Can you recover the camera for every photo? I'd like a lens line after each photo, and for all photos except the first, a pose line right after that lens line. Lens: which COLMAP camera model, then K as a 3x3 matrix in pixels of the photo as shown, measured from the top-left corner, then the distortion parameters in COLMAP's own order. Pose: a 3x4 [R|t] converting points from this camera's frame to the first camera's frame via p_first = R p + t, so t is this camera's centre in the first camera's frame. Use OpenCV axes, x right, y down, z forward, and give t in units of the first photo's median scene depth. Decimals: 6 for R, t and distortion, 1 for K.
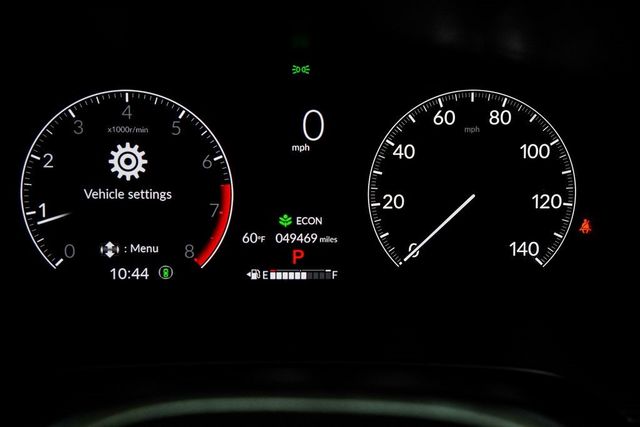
lens RADIAL K [[1106.1, 0, 321.7], [0, 1106.1, 214.5], [0, 0, 1]] dist [0.259471, 0.000000]
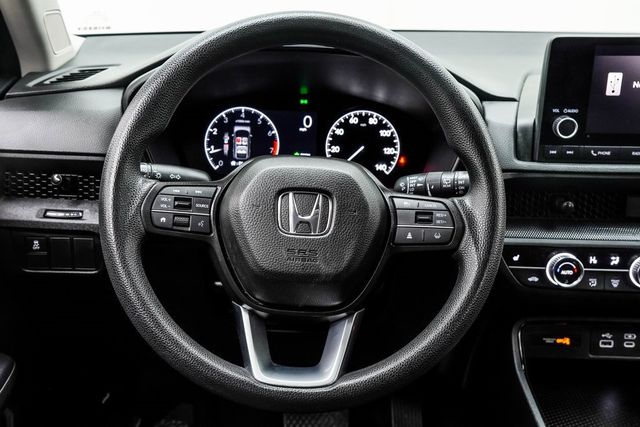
lens RADIAL K [[770.1, 0, 325.9], [0, 770.1, 210.6], [0, 0, 1]] dist [0.086874, 0.000000]
pose [[0.999602, 0.026262, 0.010271, 0.025054], [-0.025258, 0.995799, -0.088011, 0.318851], [-0.012539, 0.087717, 0.996067, -0.947481]]
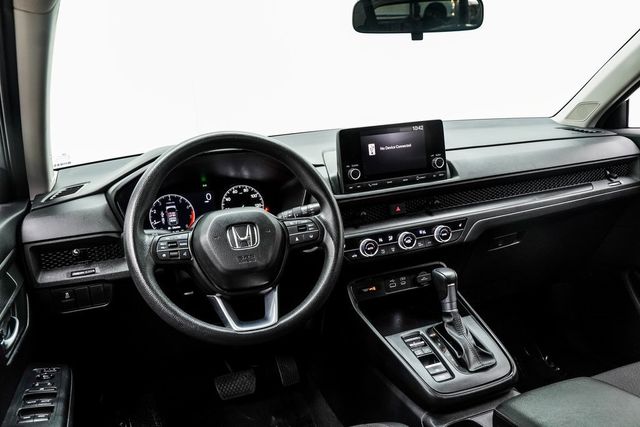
lens RADIAL K [[533.2, 0, 317.0], [0, 533.2, 205.7], [0, 0, 1]] dist [-0.072073, 0.006552]
pose [[0.940065, -0.141226, 0.310375, -0.288134], [0.201985, 0.963960, -0.173156, 0.454387], [-0.274735, 0.225469, 0.934711, -1.288891]]
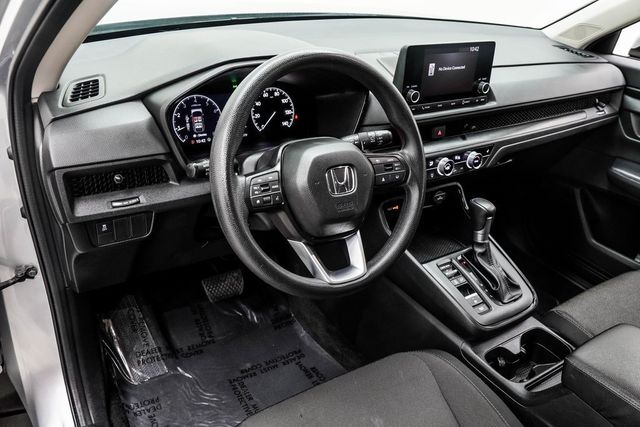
lens RADIAL K [[533.2, 0, 316.5], [0, 533.2, 202.3], [0, 0, 1]] dist [-0.072073, 0.006552]
pose [[0.846854, -0.188013, 0.497483, -0.816697], [0.126538, 0.979794, 0.154890, 0.025679], [-0.516553, -0.068219, 0.853533, -0.871153]]
